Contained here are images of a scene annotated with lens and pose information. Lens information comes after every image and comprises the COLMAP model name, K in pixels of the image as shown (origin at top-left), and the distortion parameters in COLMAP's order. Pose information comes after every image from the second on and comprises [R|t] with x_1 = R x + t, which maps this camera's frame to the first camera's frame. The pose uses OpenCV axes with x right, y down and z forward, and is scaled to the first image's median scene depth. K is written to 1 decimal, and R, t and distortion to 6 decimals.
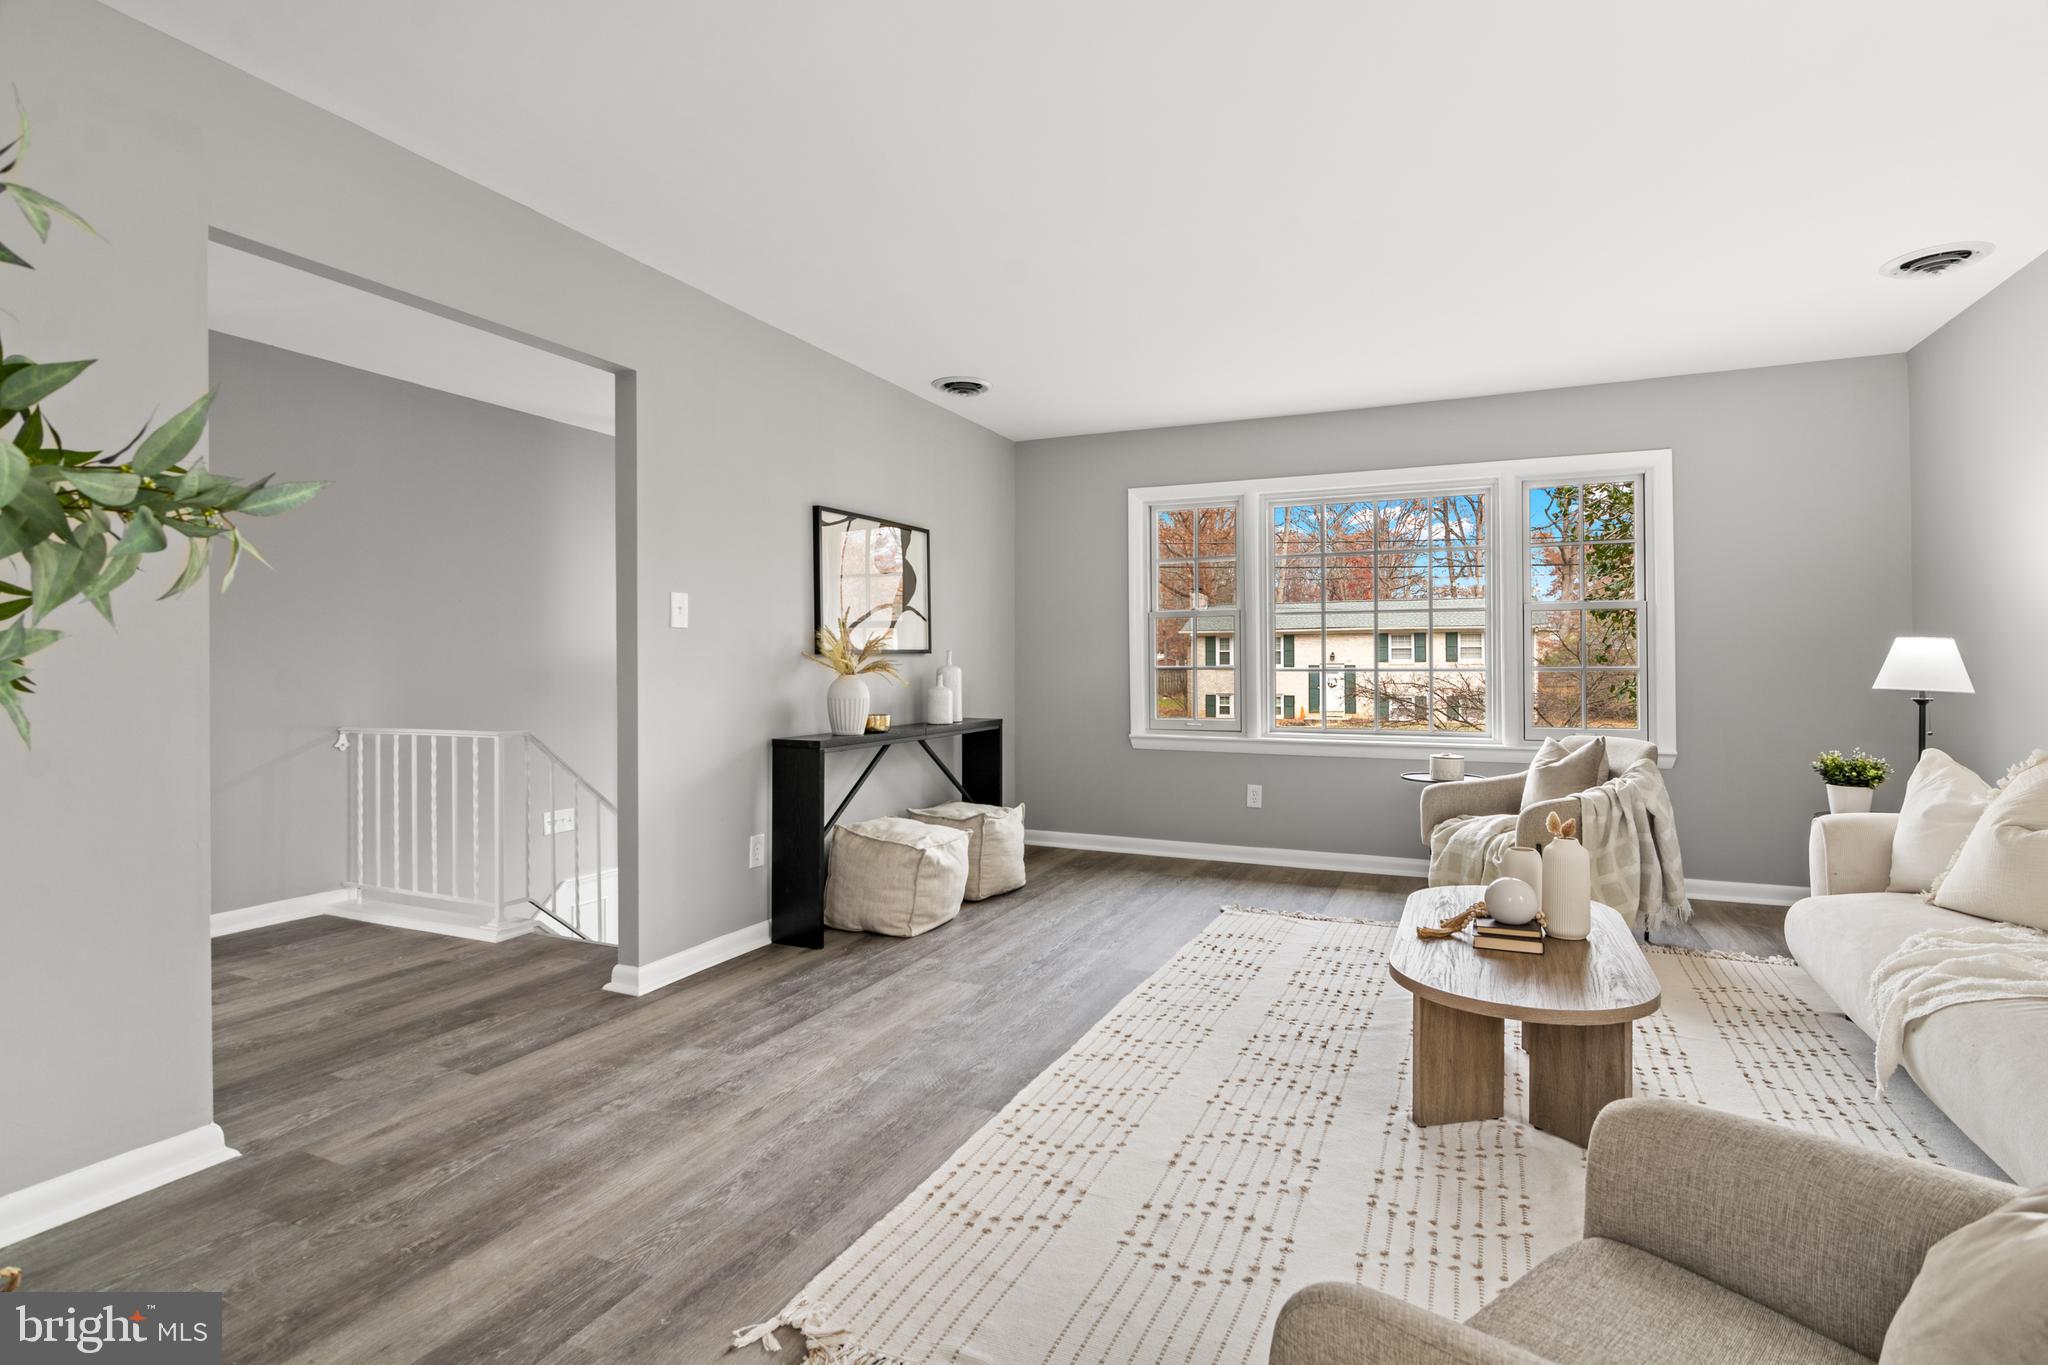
lens RADIAL K [[998.7, 0, 1033.8], [0, 998.7, 665.8], [0, 0, 1]] dist [-0.006451, -0.002555]
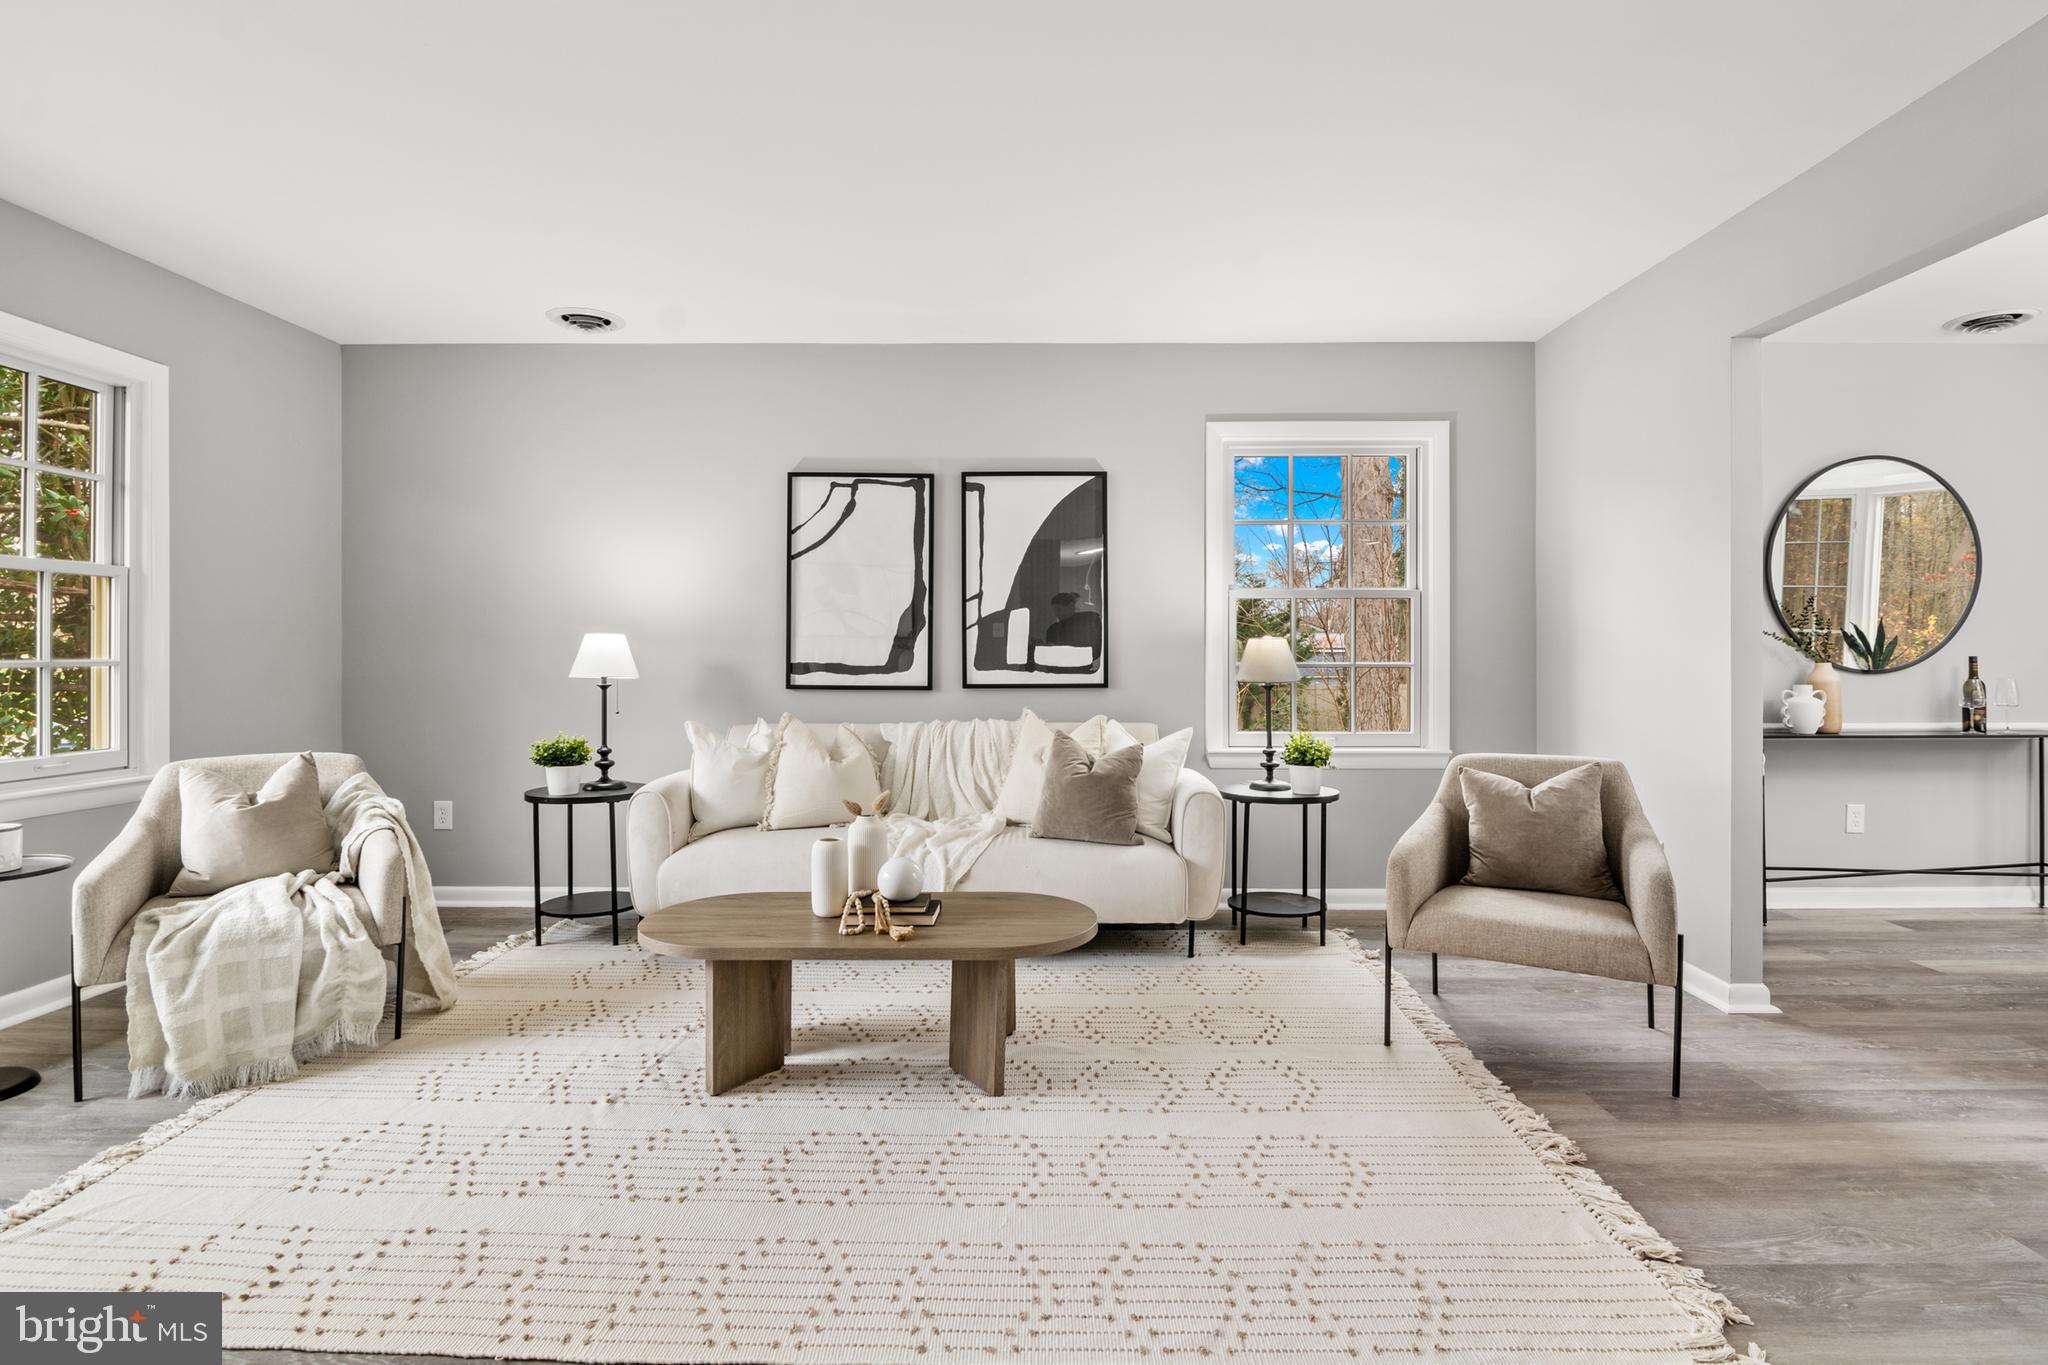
lens RADIAL K [[998.7, 0, 1034.8], [0, 998.7, 649.0], [0, 0, 1]] dist [-0.006451, -0.002555]
pose [[-0.398217, 0.005118, 0.917277, -0.370969], [0.002184, 0.999987, -0.004631, -0.002663], [-0.917289, 0.000159, -0.398223, 0.864073]]
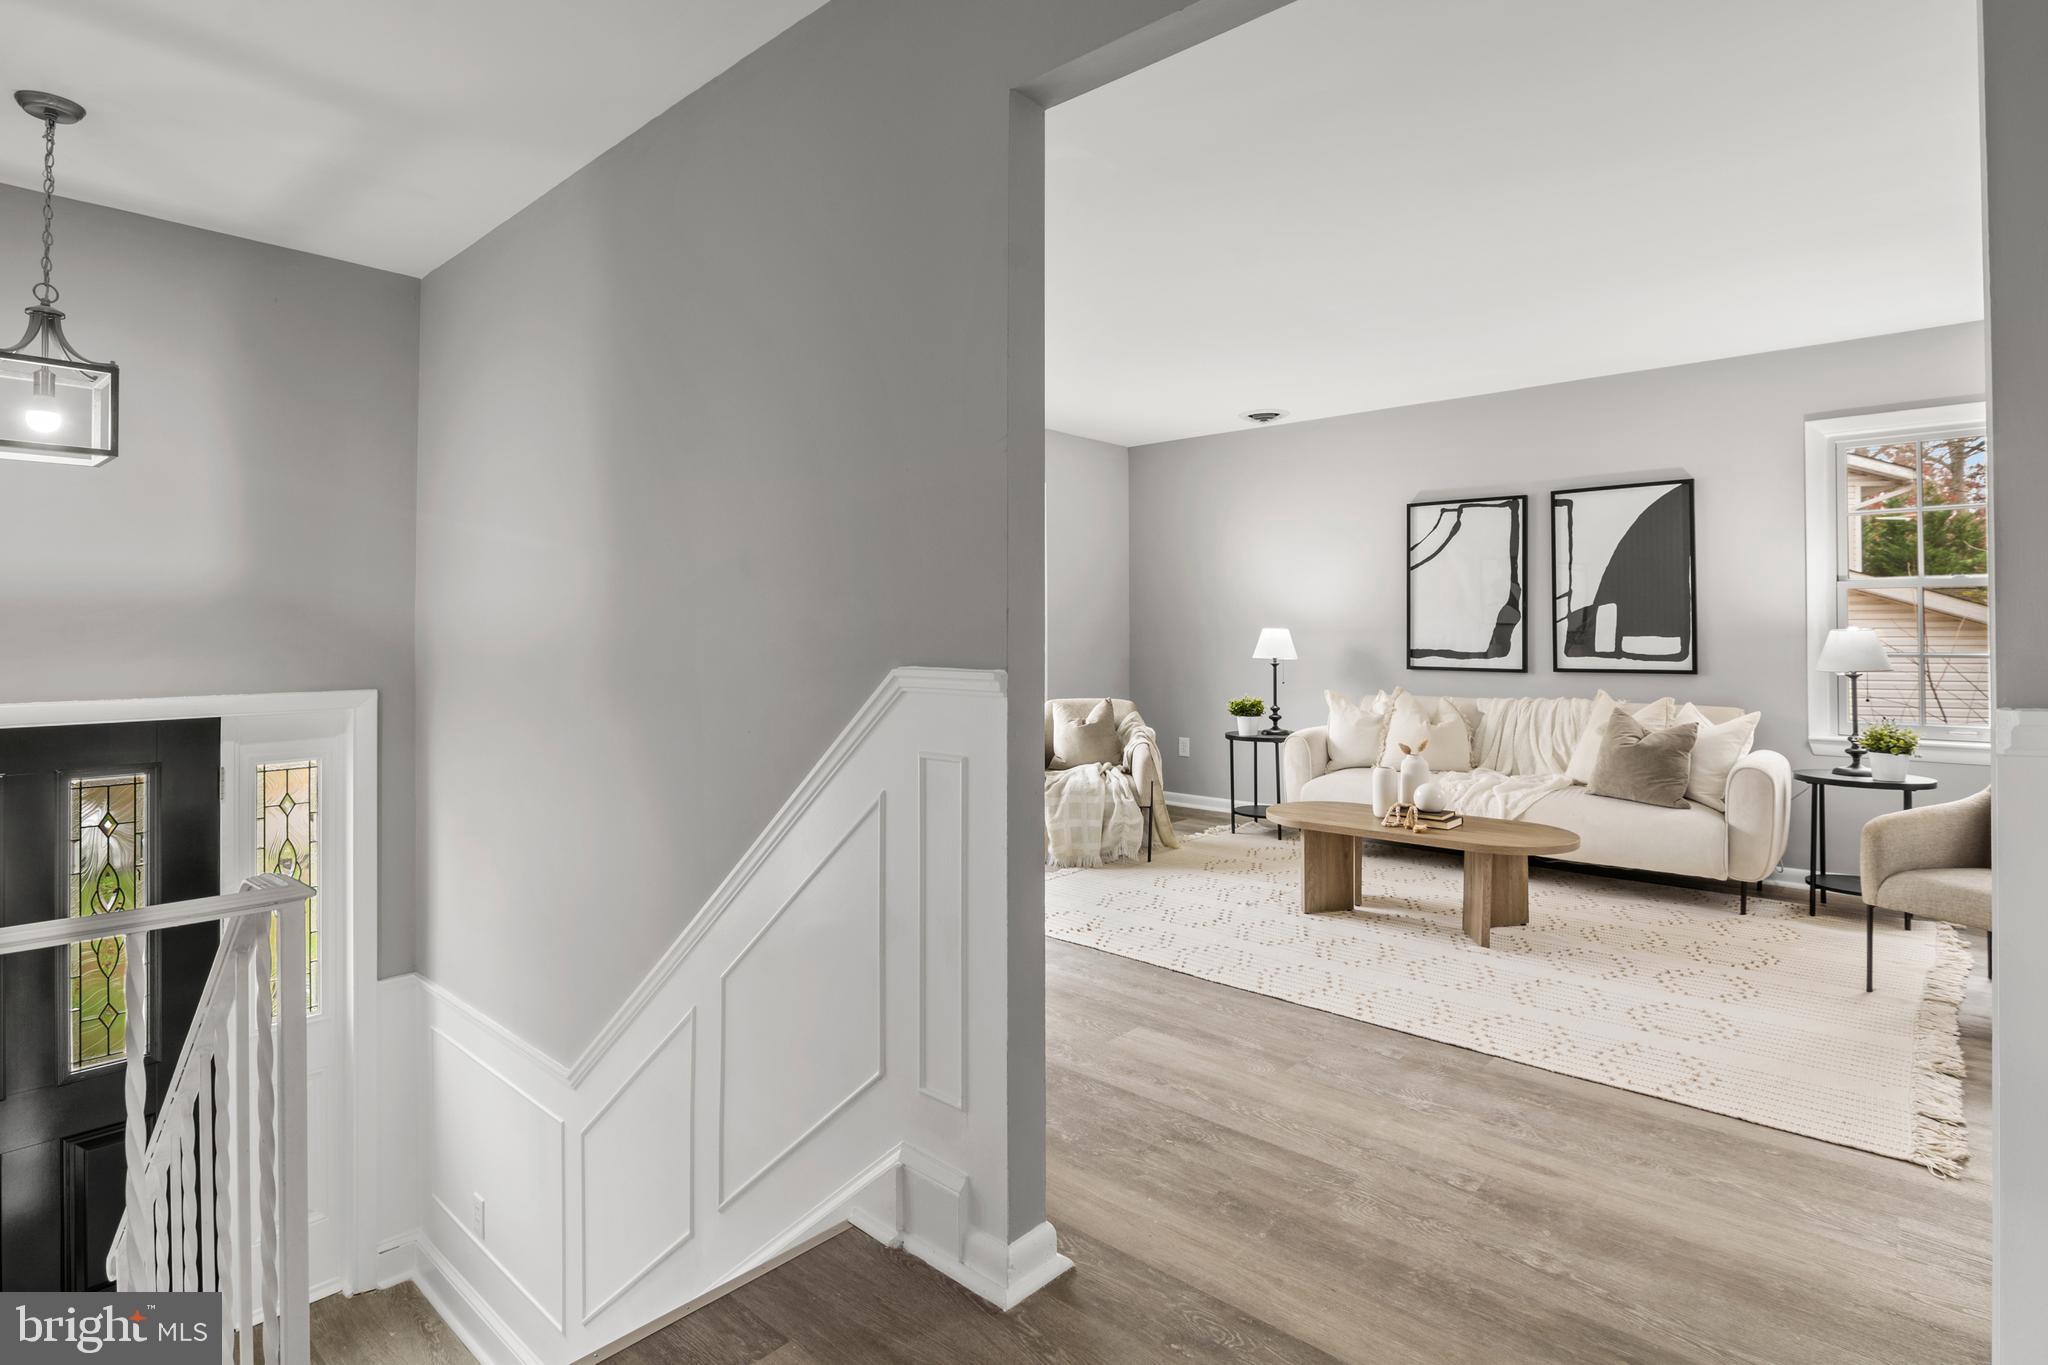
lens RADIAL K [[998.7, 0, 1042.9], [0, 998.7, 628.4], [0, 0, 1]] dist [-0.006451, -0.002555]
pose [[0.298533, 0.009421, 0.954353, -0.803745], [0.001480, 0.999946, -0.010334, -0.009416], [-0.954398, 0.004498, 0.298503, 0.742827]]
